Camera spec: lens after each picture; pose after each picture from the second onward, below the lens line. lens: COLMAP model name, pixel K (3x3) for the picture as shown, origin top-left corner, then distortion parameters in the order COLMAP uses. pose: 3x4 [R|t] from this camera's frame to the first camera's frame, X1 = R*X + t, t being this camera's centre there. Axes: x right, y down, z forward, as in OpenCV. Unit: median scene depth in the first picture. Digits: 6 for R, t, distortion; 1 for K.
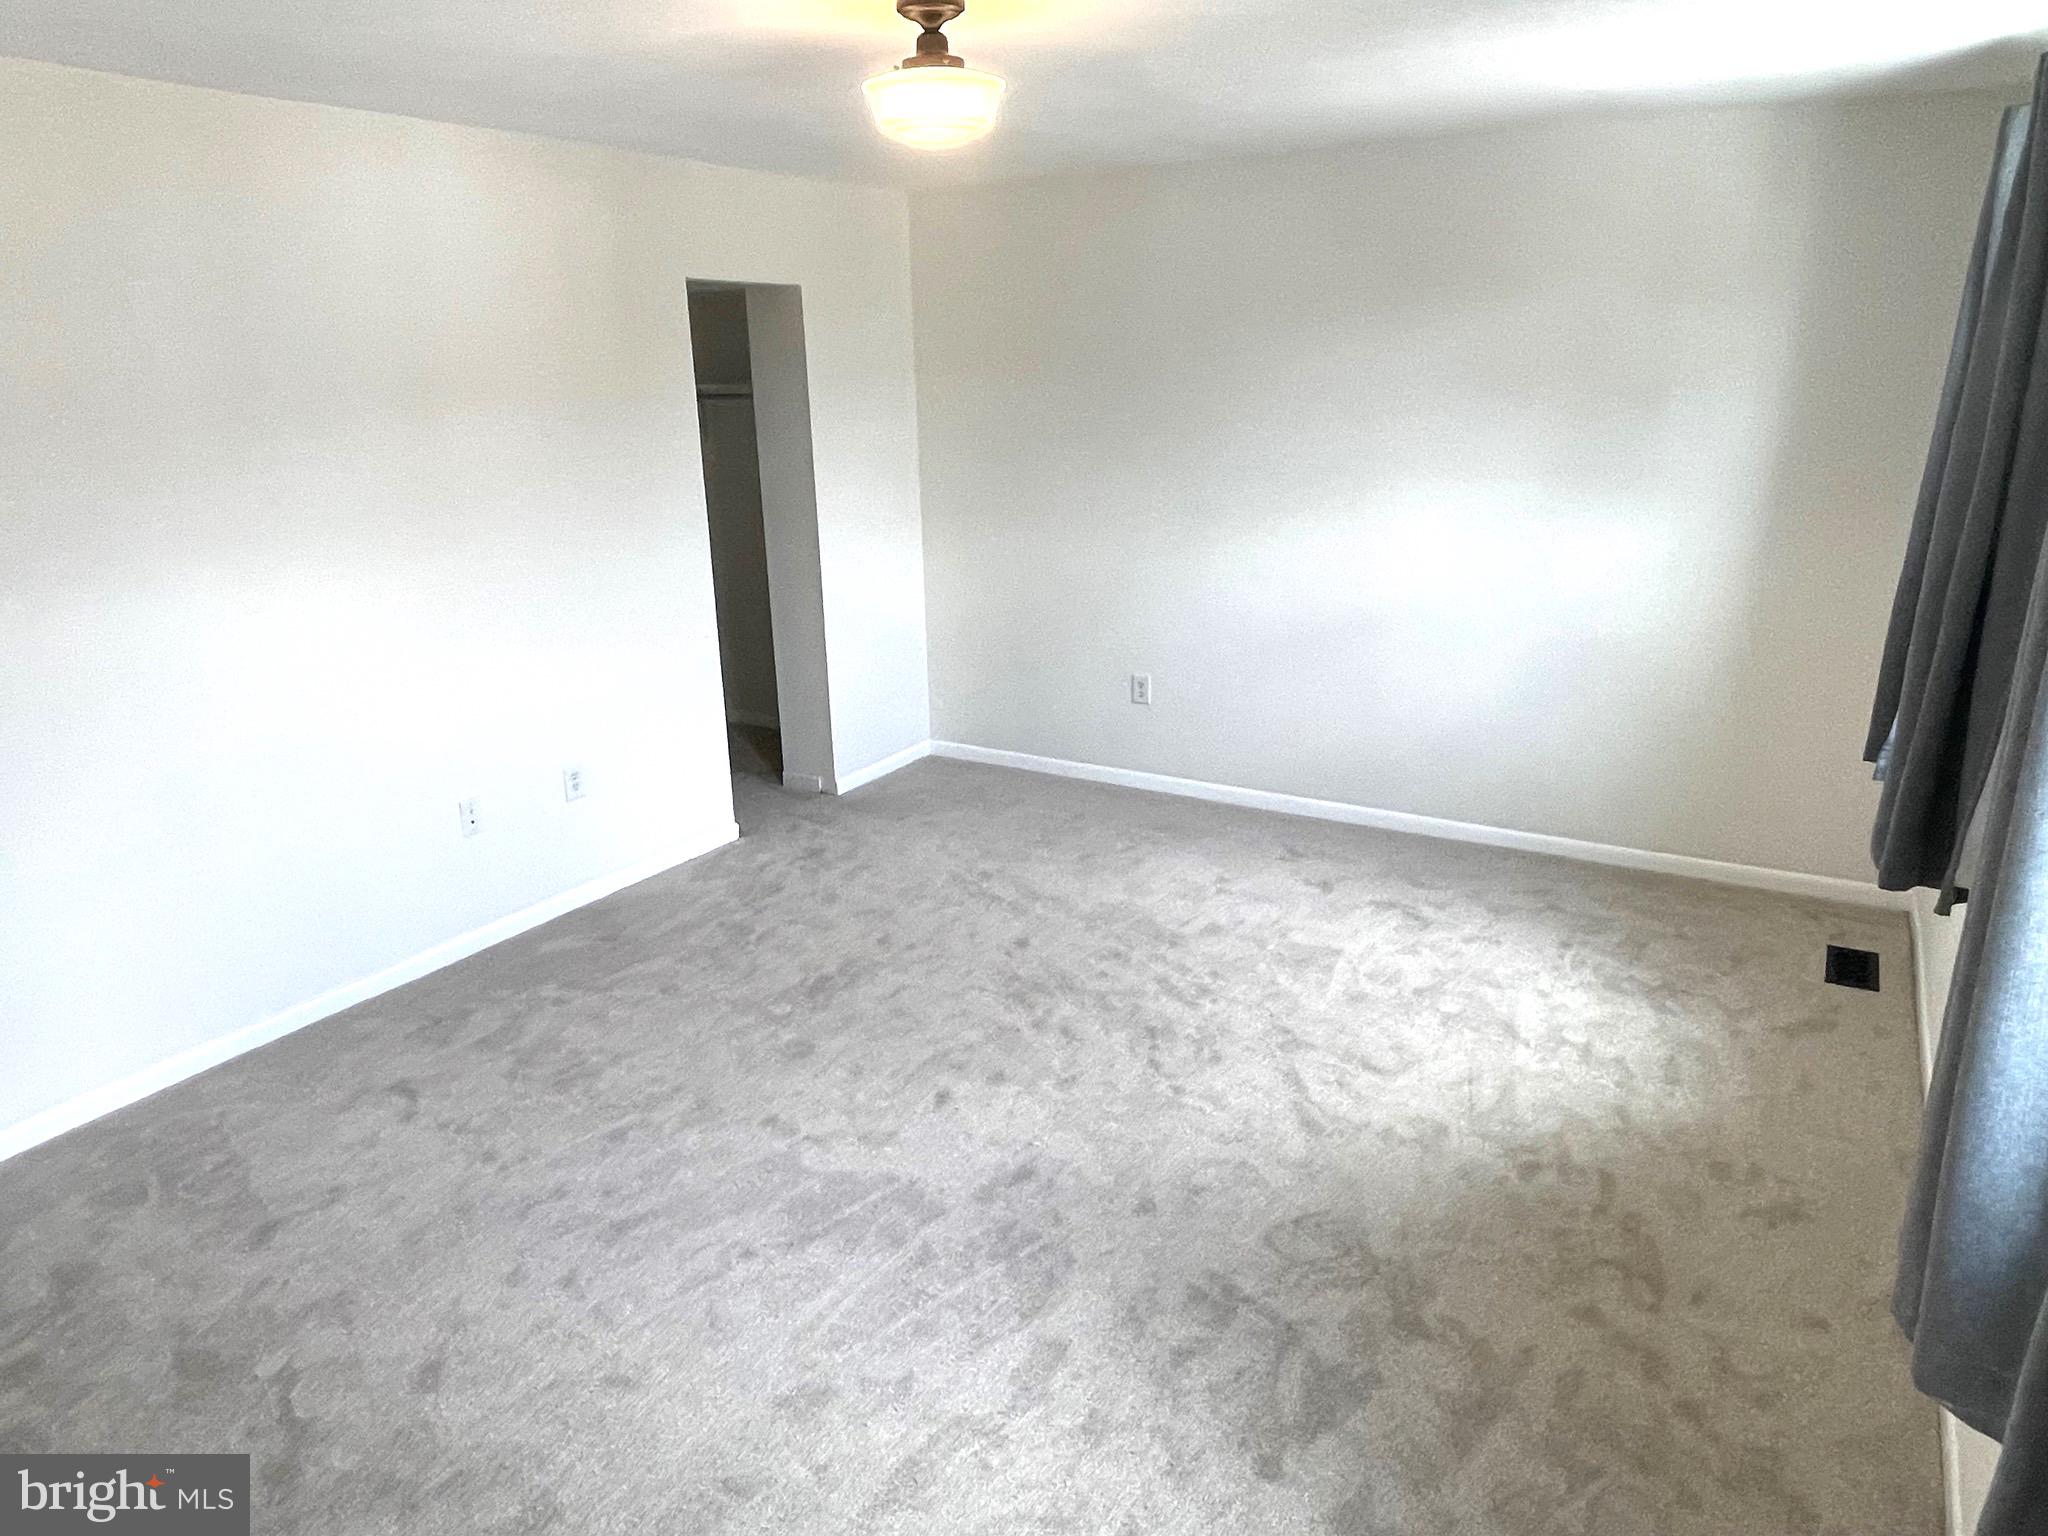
lens RADIAL K [[1331.9, 0, 1022.0], [0, 1331.9, 763.9], [0, 0, 1]] dist [-0.004965, -0.000636]
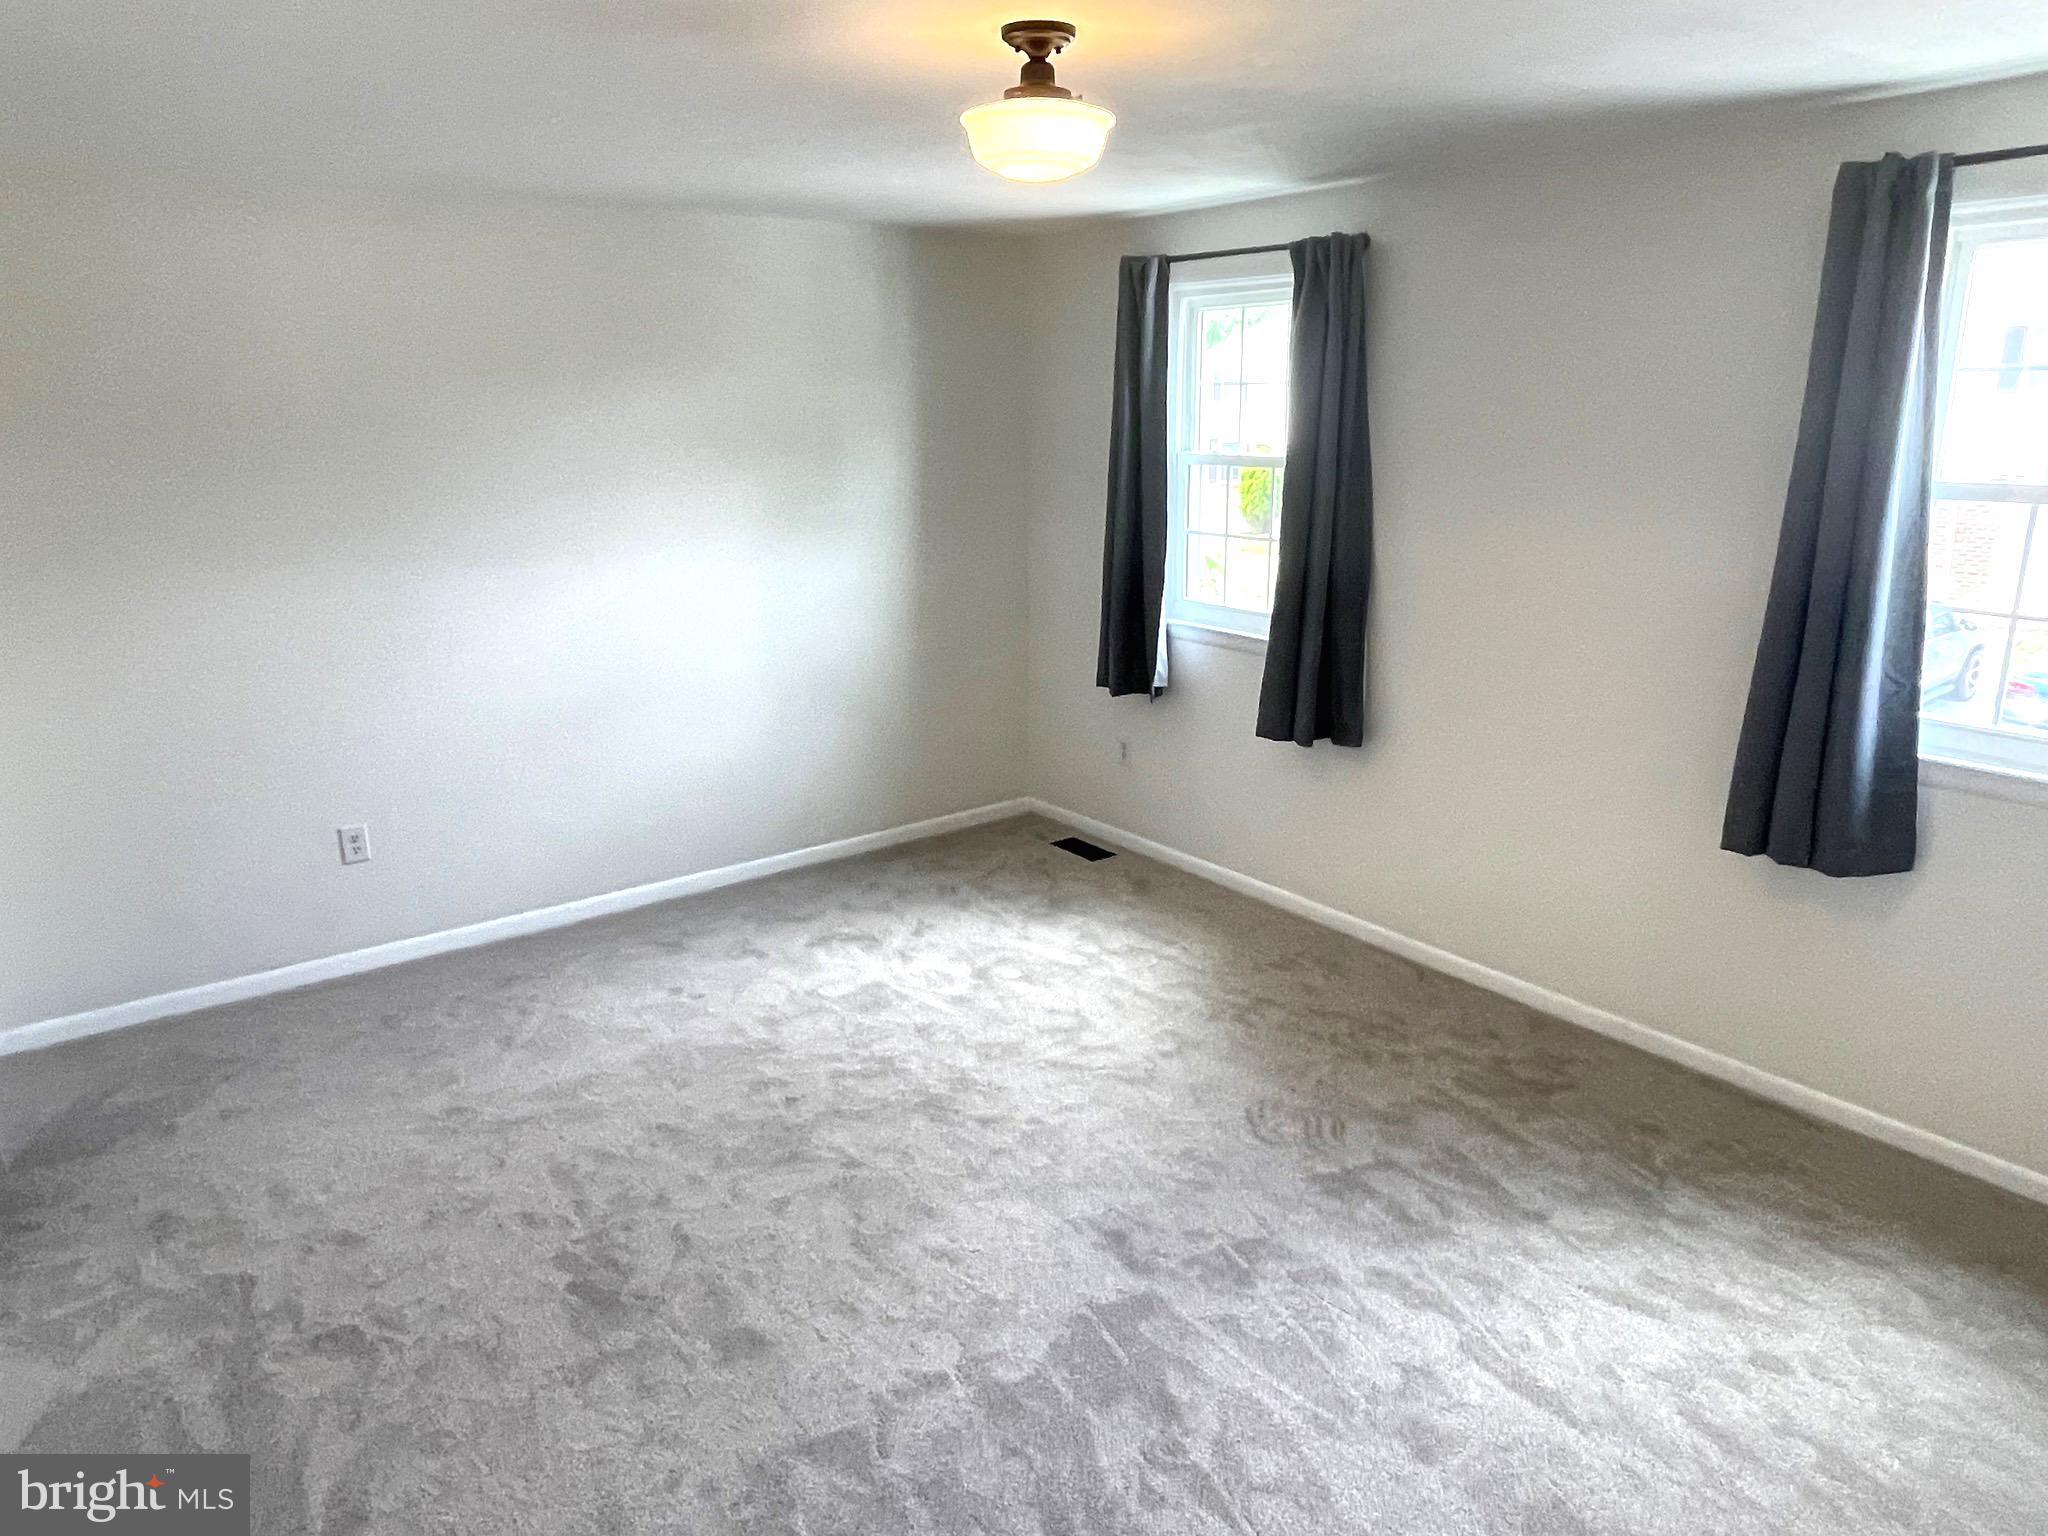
lens RADIAL K [[1331.9, 0, 1009.5], [0, 1331.9, 772.8], [0, 0, 1]] dist [-0.004965, -0.000636]
pose [[0.380680, -0.237331, 0.893732, -0.675301], [0.280207, 0.950668, 0.133097, -0.137884], [-0.881230, 0.199763, 0.428402, 0.480248]]
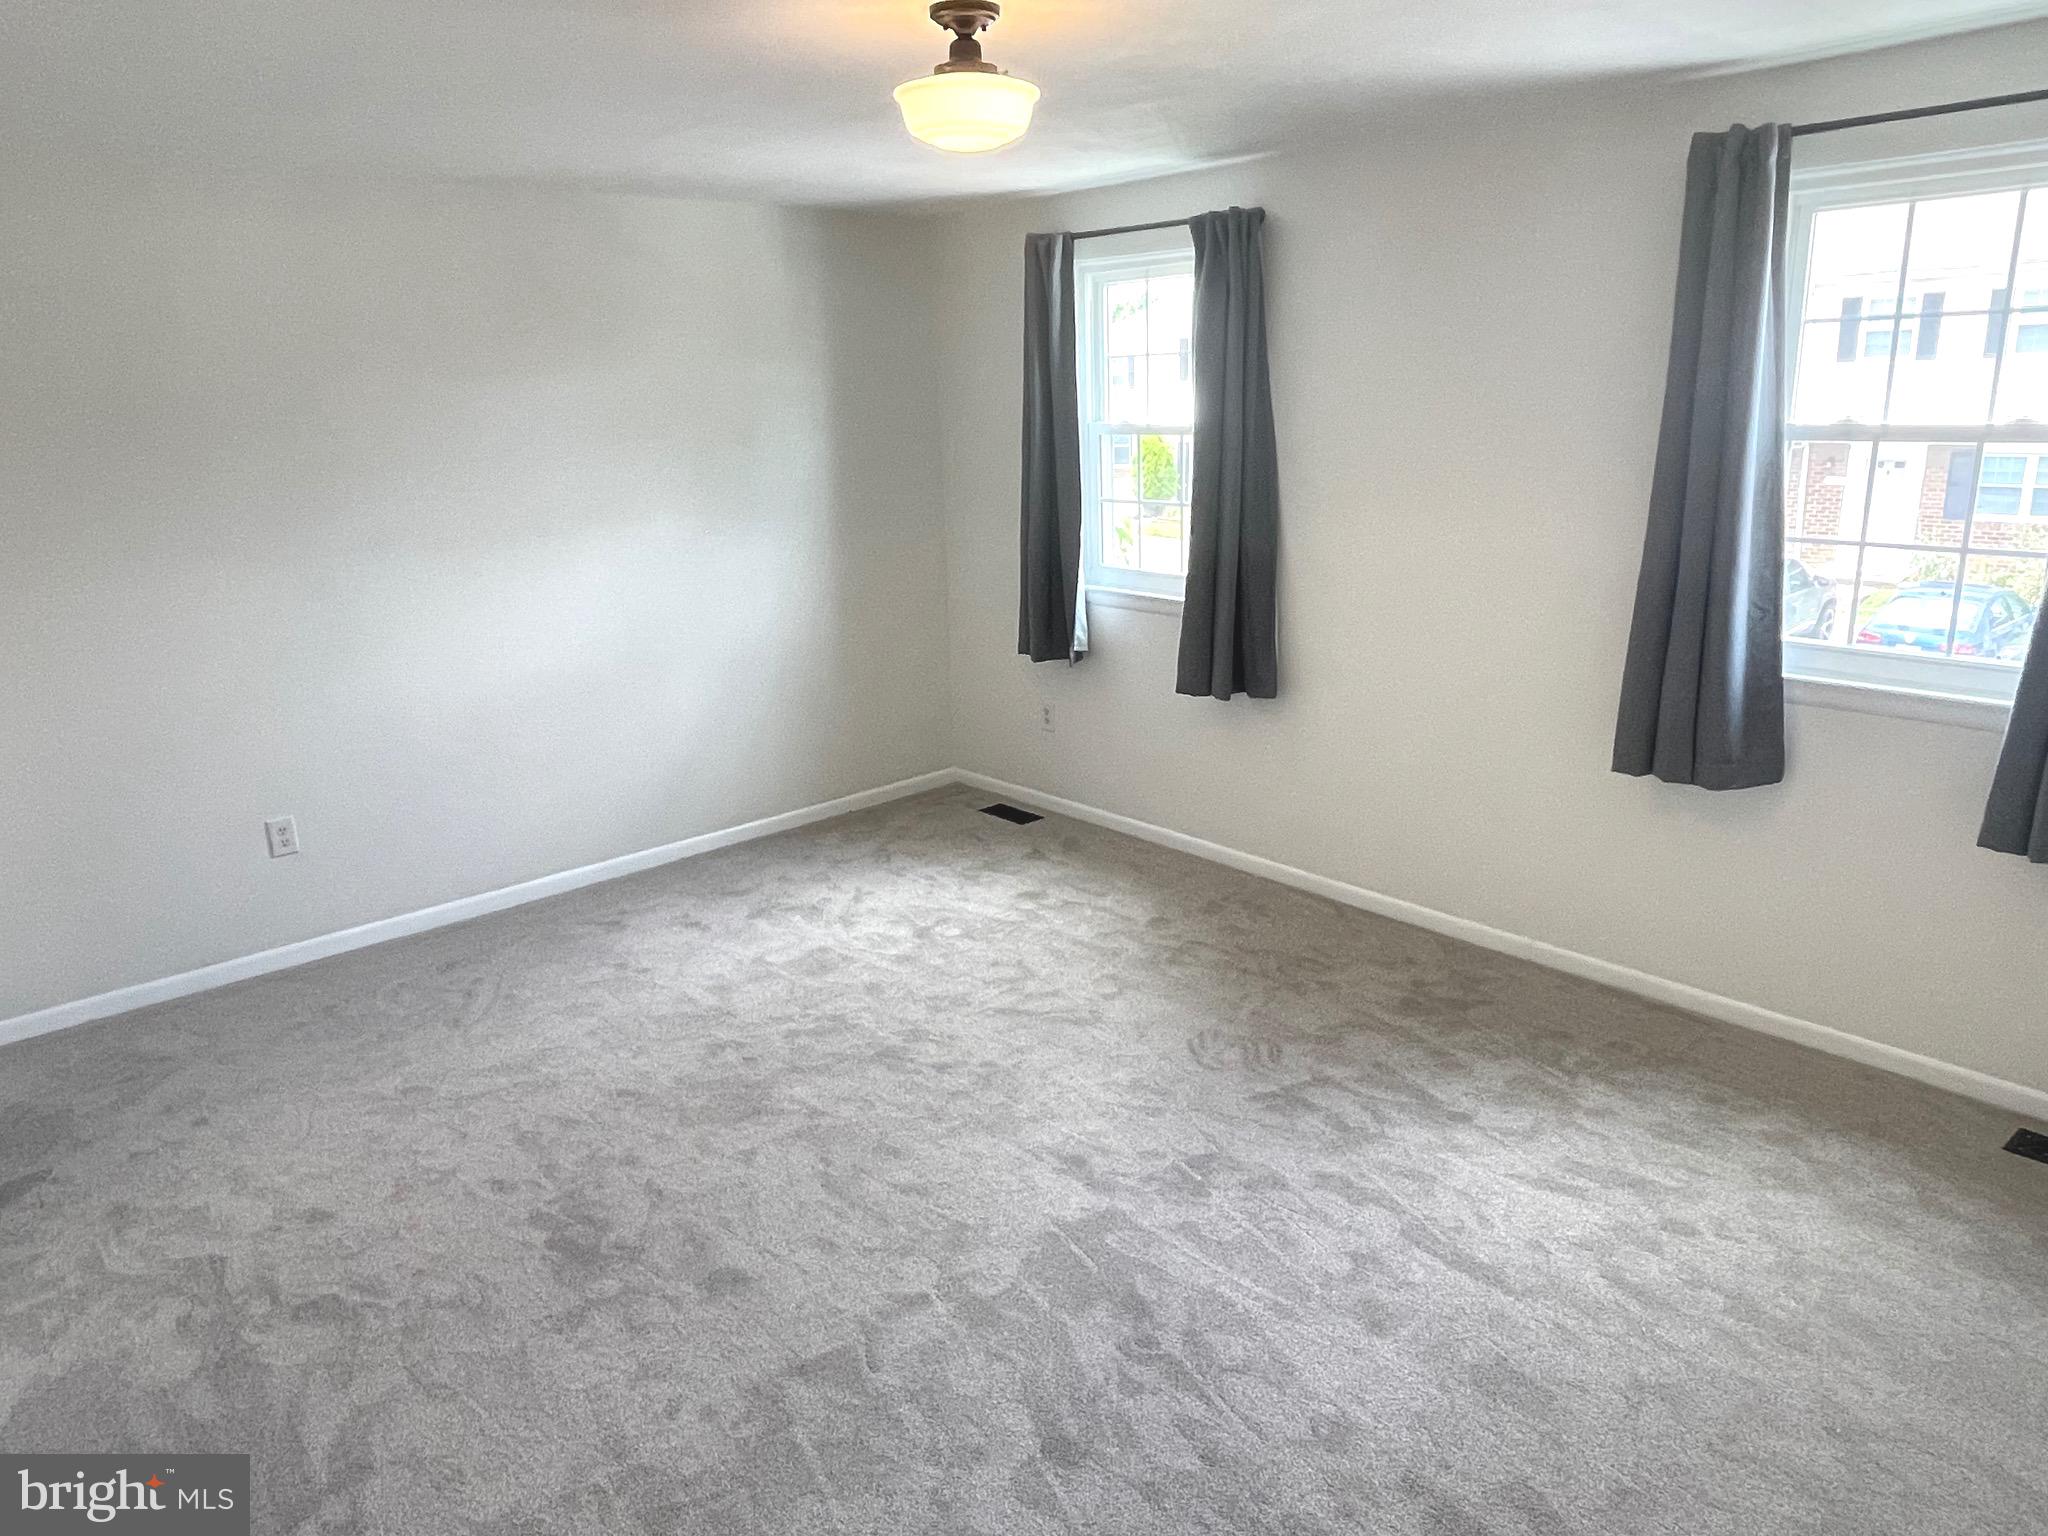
lens RADIAL K [[1331.9, 0, 1018.9], [0, 1331.9, 764.0], [0, 0, 1]] dist [-0.004965, -0.000636]
pose [[0.297462, -0.252337, 0.920784, -0.722686], [0.309773, 0.937772, 0.156919, -0.126455], [-0.903082, 0.238556, 0.357118, 0.494928]]
